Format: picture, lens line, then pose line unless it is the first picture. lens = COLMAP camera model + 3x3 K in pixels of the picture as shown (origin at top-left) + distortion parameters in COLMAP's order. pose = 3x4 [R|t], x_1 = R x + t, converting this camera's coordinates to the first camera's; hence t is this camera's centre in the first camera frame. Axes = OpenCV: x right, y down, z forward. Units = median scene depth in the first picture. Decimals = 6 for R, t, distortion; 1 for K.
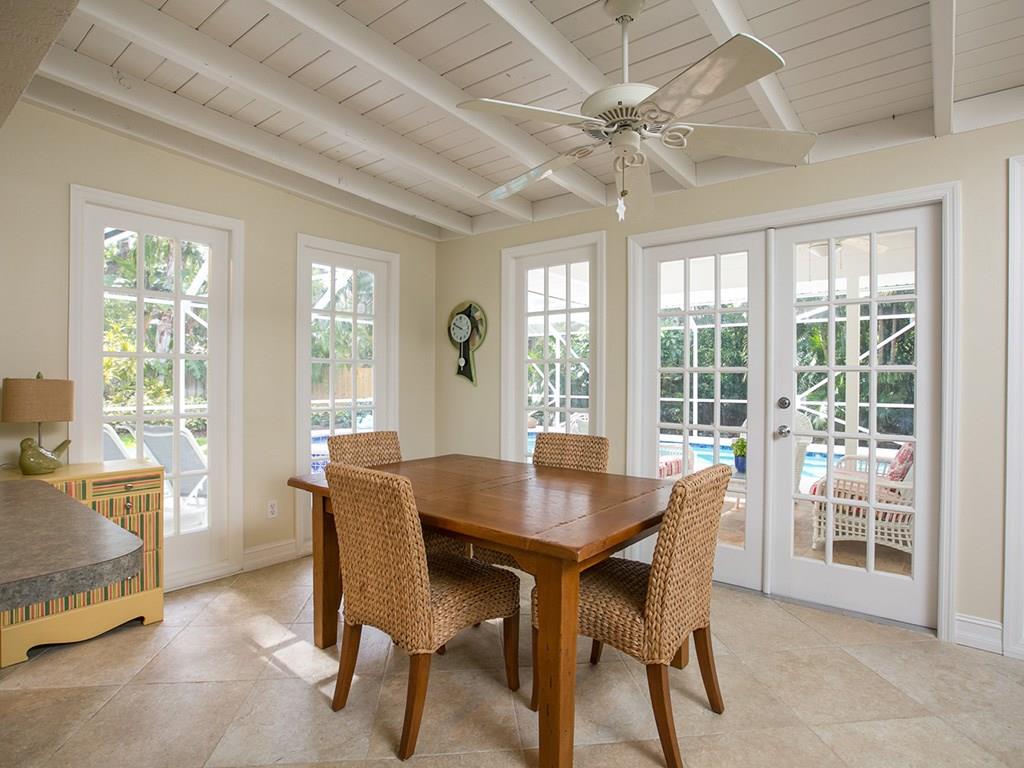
lens RADIAL K [[542.1, 0, 505.6], [0, 542.1, 381.2], [0, 0, 1]] dist [-0.038657, 0.005964]
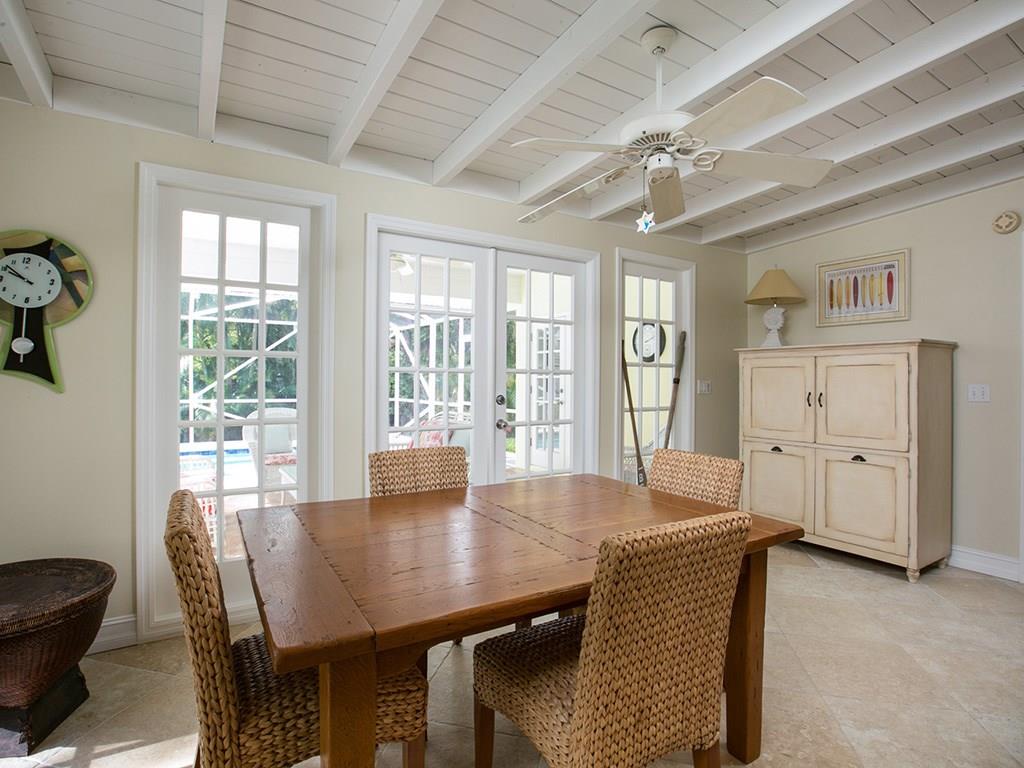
lens RADIAL K [[521.5, 0, 508.2], [0, 521.5, 379.2], [0, 0, 1]] dist [-0.035317, 0.007234]
pose [[0.361890, -0.000403, 0.932221, -0.376975], [-0.001587, 0.999998, 0.001048, -0.004424], [-0.932219, -0.001859, 0.361889, 0.400925]]
